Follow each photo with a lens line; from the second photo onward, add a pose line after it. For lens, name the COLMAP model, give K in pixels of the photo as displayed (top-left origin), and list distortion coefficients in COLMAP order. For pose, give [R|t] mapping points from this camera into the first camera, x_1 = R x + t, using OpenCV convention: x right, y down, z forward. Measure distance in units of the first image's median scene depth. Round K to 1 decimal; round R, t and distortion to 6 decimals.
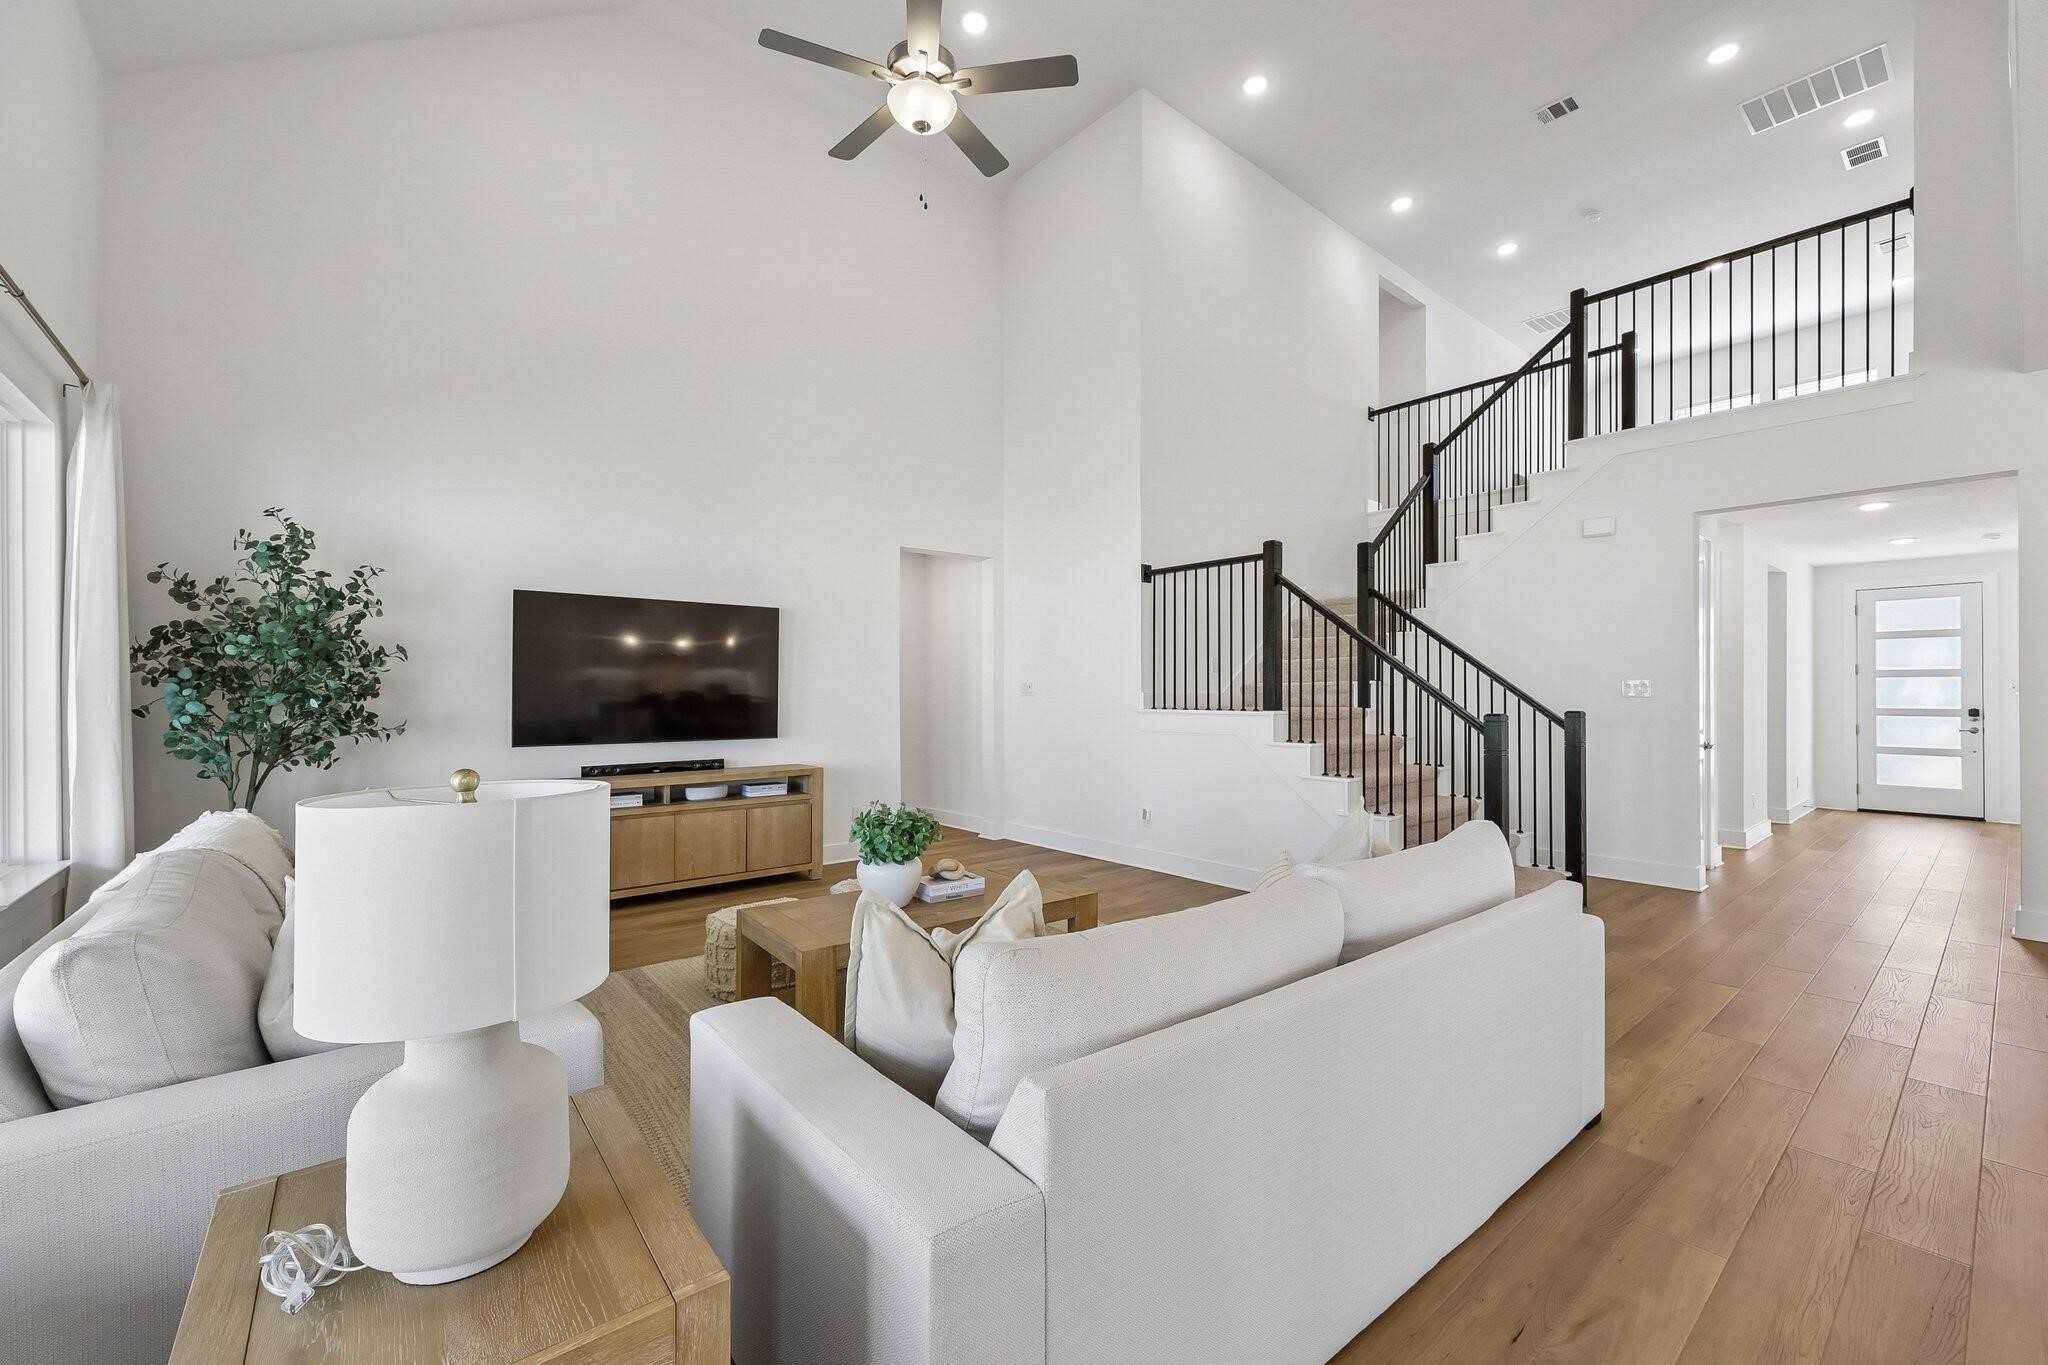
lens RADIAL K [[816.2, 0, 1028.7], [0, 816.2, 691.9], [0, 0, 1]] dist [0.011154, 0.000411]
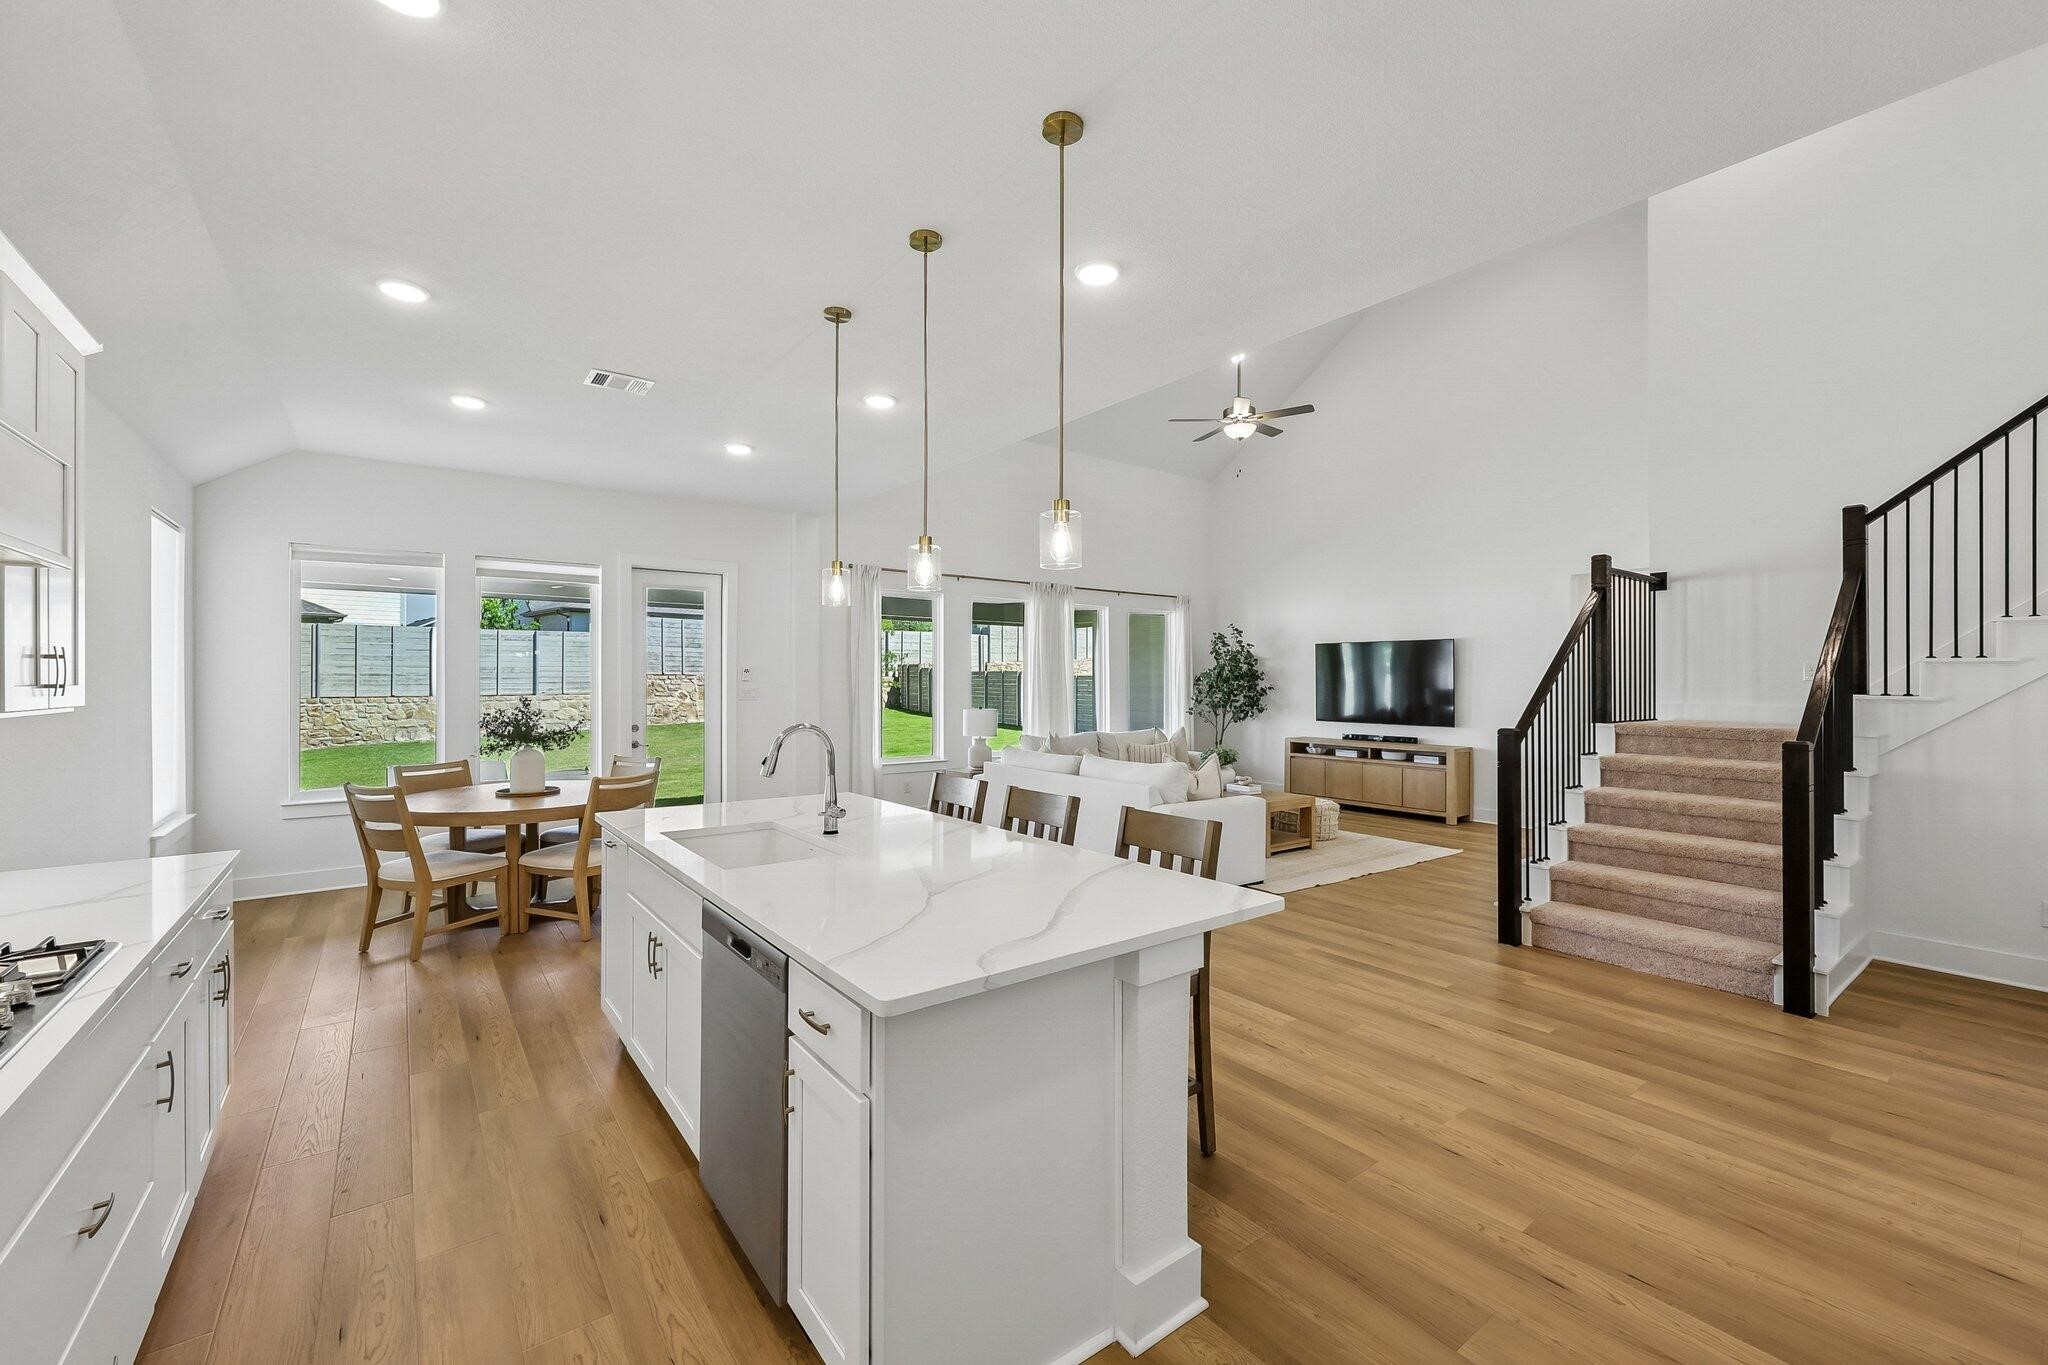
lens RADIAL K [[816.2, 0, 1022.2], [0, 816.2, 677.2], [0, 0, 1]] dist [0.011154, 0.000411]
pose [[-0.054372, -0.004748, -0.998509, 1.245650], [0.000158, 0.999989, -0.004764, -0.026869], [0.998521, -0.000417, -0.054371, 0.323257]]
